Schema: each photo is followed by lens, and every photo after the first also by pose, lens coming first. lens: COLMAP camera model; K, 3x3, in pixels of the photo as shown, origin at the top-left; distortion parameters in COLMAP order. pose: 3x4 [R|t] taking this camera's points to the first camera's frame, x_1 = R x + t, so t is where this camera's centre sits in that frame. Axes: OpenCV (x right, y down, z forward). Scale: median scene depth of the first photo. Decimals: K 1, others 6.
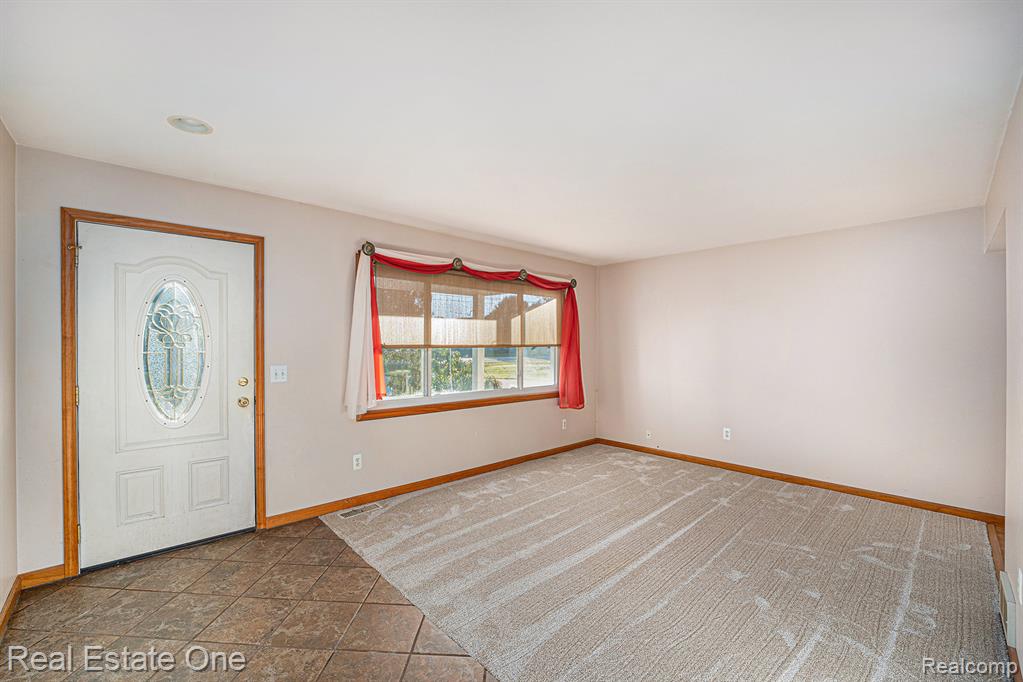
lens RADIAL K [[420.3, 0, 503.8], [0, 420.3, 339.8], [0, 0, 1]] dist [-0.021342, 0.000251]
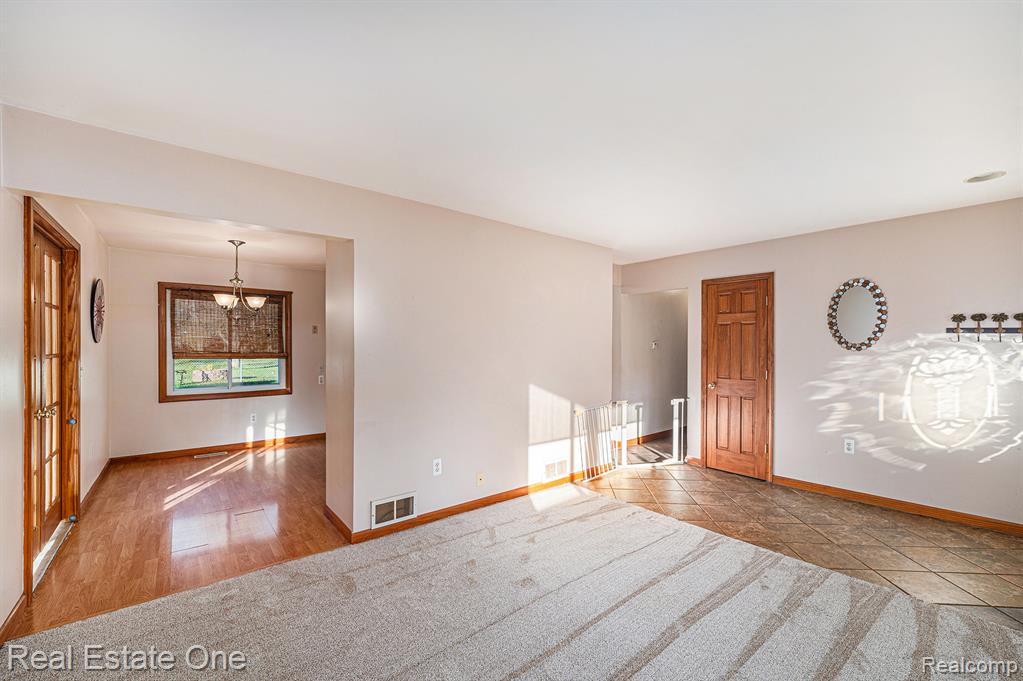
lens RADIAL K [[420.3, 0, 512.7], [0, 420.3, 346.1], [0, 0, 1]] dist [-0.021342, 0.000251]
pose [[-0.998573, -0.008006, 0.052803, 0.385149], [-0.008120, 0.999965, -0.001940, 0.013164], [-0.052785, -0.002366, -0.998603, 1.397162]]
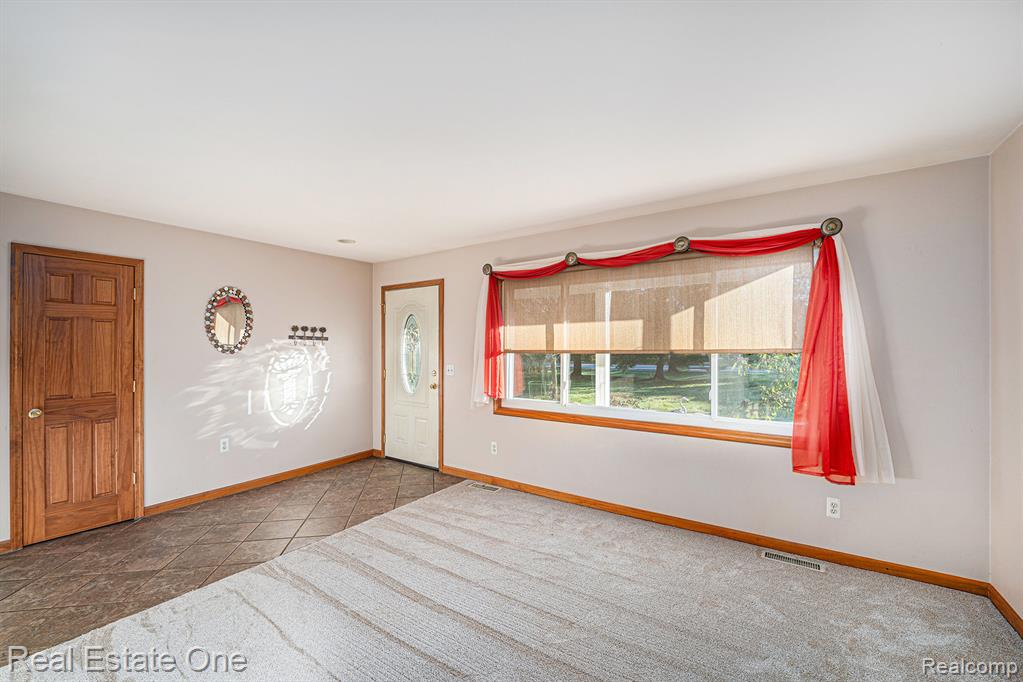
lens RADIAL K [[420.3, 0, 506.8], [0, 420.3, 342.3], [0, 0, 1]] dist [-0.021342, 0.000251]
pose [[0.218652, -0.016706, -0.975660, 0.841574], [0.009051, 0.999845, -0.015092, 0.008351], [0.975761, -0.005531, 0.218770, 0.784551]]
